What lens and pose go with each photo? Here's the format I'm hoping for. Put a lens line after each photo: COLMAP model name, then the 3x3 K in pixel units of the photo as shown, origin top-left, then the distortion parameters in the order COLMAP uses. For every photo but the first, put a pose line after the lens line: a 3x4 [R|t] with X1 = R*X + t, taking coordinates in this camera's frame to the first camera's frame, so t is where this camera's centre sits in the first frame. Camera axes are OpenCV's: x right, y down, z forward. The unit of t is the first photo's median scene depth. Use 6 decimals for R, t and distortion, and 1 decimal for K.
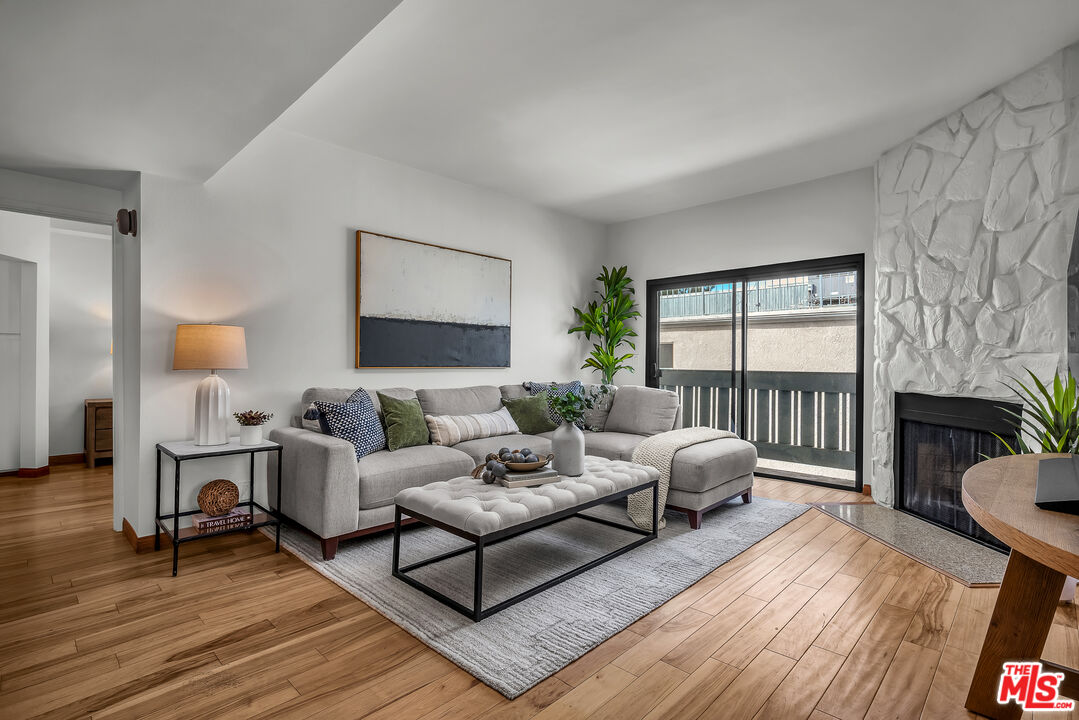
lens RADIAL K [[516.7, 0, 548.6], [0, 516.7, 355.1], [0, 0, 1]] dist [0.001933, -0.001041]
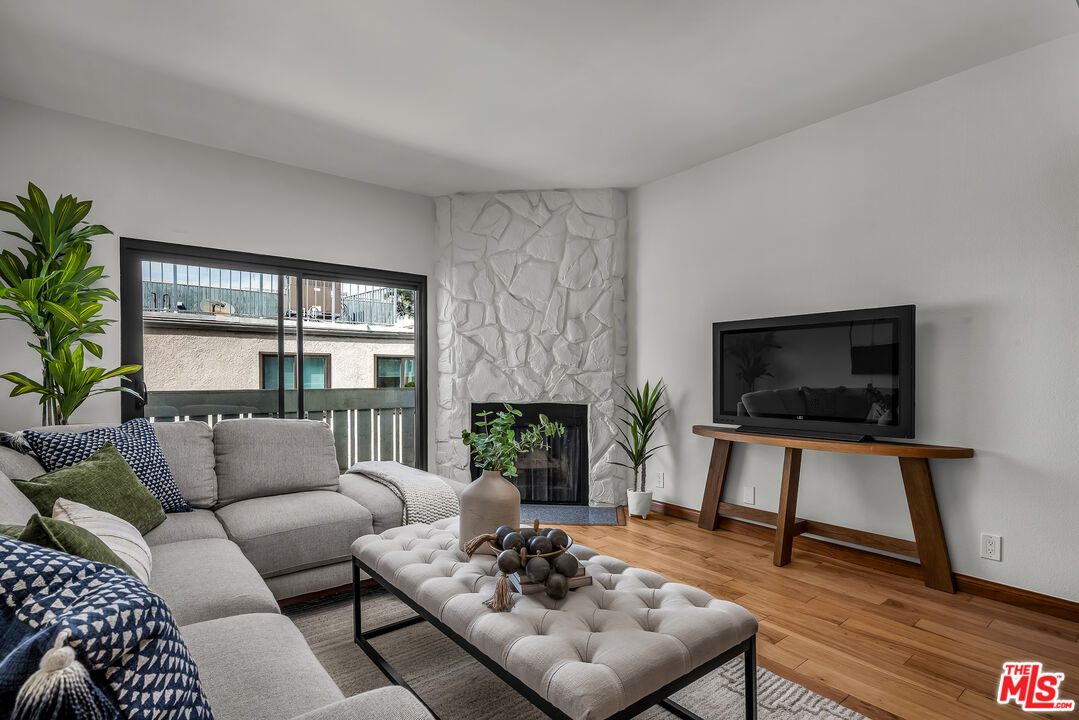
lens RADIAL K [[516.7, 0, 547.4], [0, 516.7, 379.3], [0, 0, 1]] dist [0.001933, -0.001041]
pose [[0.127640, -0.011433, 0.991755, -0.473723], [-0.007469, 0.999894, 0.012488, 0.001580], [-0.991792, -0.009001, 0.127541, 0.691548]]
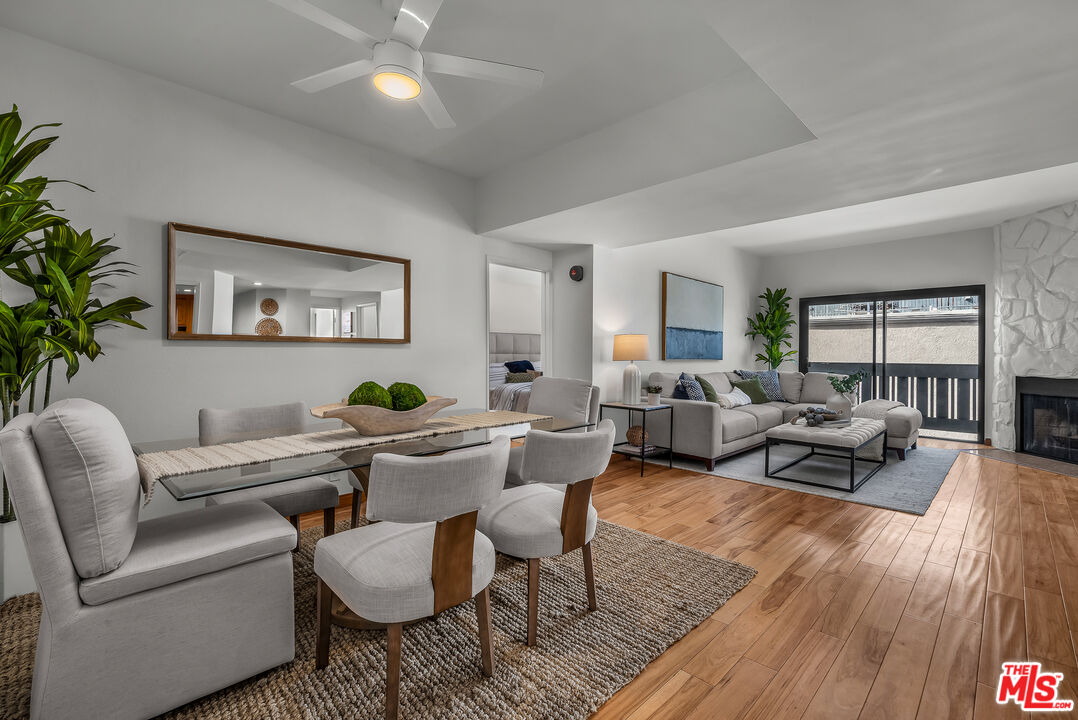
lens RADIAL K [[491.0, 0, 532.8], [0, 491.0, 350.8], [0, 0, 1]] dist [0.006133, 0.000666]
pose [[0.999922, 0.005656, -0.011093, -0.769236], [-0.005703, 0.999975, -0.004267, 0.009794], [0.011069, 0.004330, 0.999929, -0.500023]]
